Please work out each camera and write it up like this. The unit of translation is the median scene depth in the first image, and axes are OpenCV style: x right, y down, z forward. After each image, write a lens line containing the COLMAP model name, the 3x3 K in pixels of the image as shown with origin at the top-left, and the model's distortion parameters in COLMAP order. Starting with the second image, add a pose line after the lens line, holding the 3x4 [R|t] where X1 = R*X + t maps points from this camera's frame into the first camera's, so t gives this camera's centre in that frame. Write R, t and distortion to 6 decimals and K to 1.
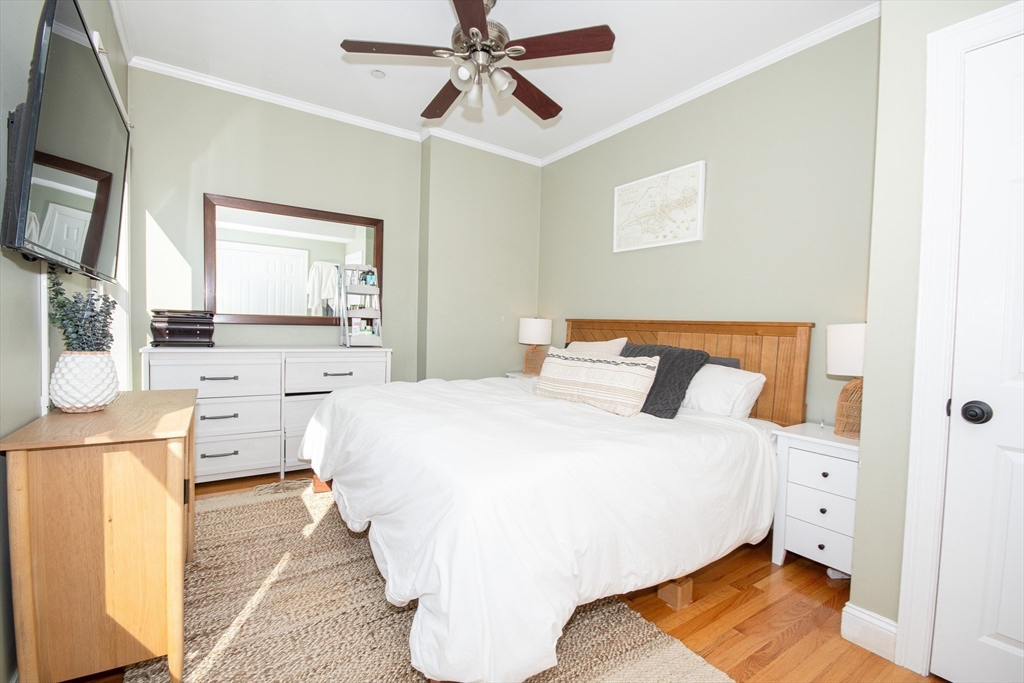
lens RADIAL K [[443.3, 0, 507.4], [0, 443.3, 343.3], [0, 0, 1]] dist [0.002766, -0.008440]
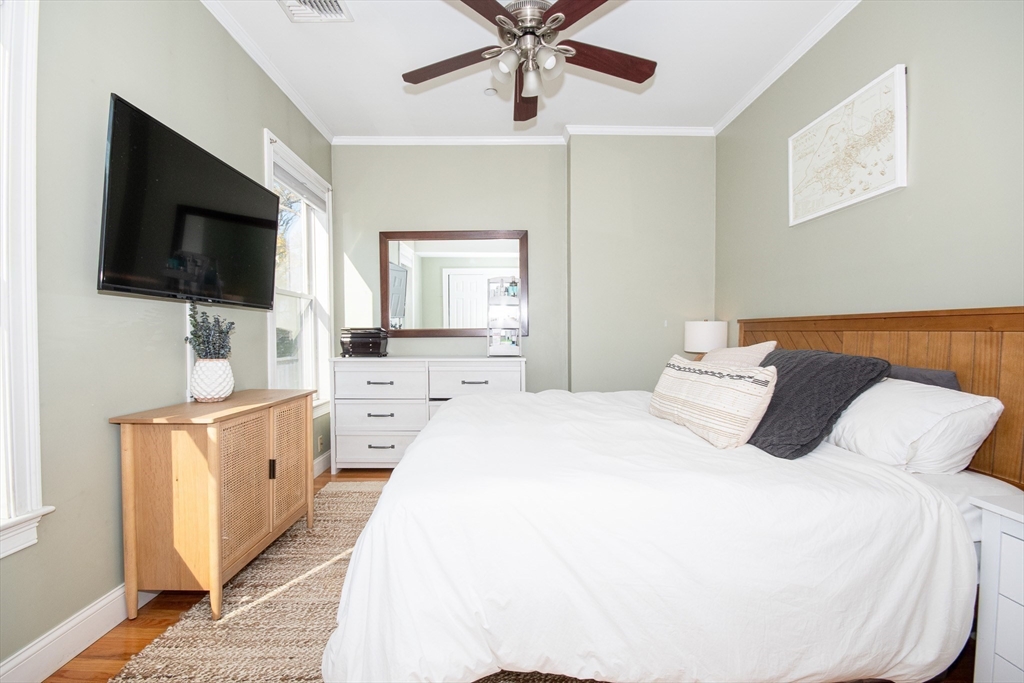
lens RADIAL K [[453.4, 0, 511.5], [0, 453.4, 344.4], [0, 0, 1]] dist [0.013411, -0.015101]
pose [[0.840838, -0.020330, -0.540905, 0.340561], [0.007989, 0.999652, -0.025152, 0.008792], [0.541228, 0.016827, 0.840708, 0.159490]]
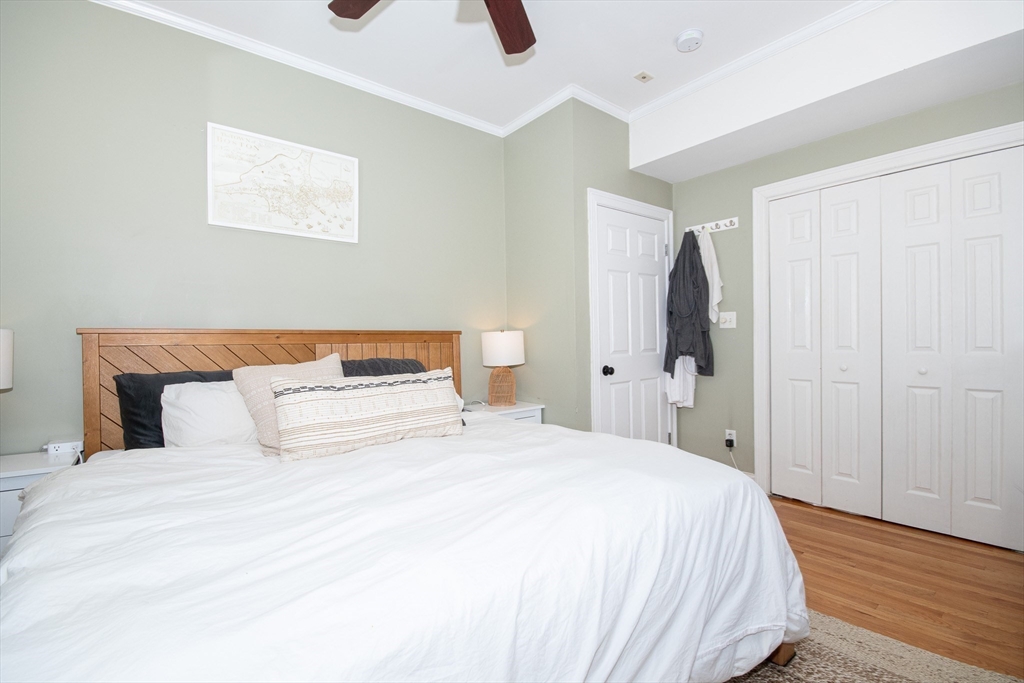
lens RADIAL K [[443.3, 0, 507.4], [0, 443.3, 343.3], [0, 0, 1]] dist [0.002766, -0.008440]
pose [[-0.074812, -0.044428, 0.996207, -0.579328], [0.047858, 0.997696, 0.048089, -0.058580], [-0.996049, 0.051275, -0.072513, 0.839902]]
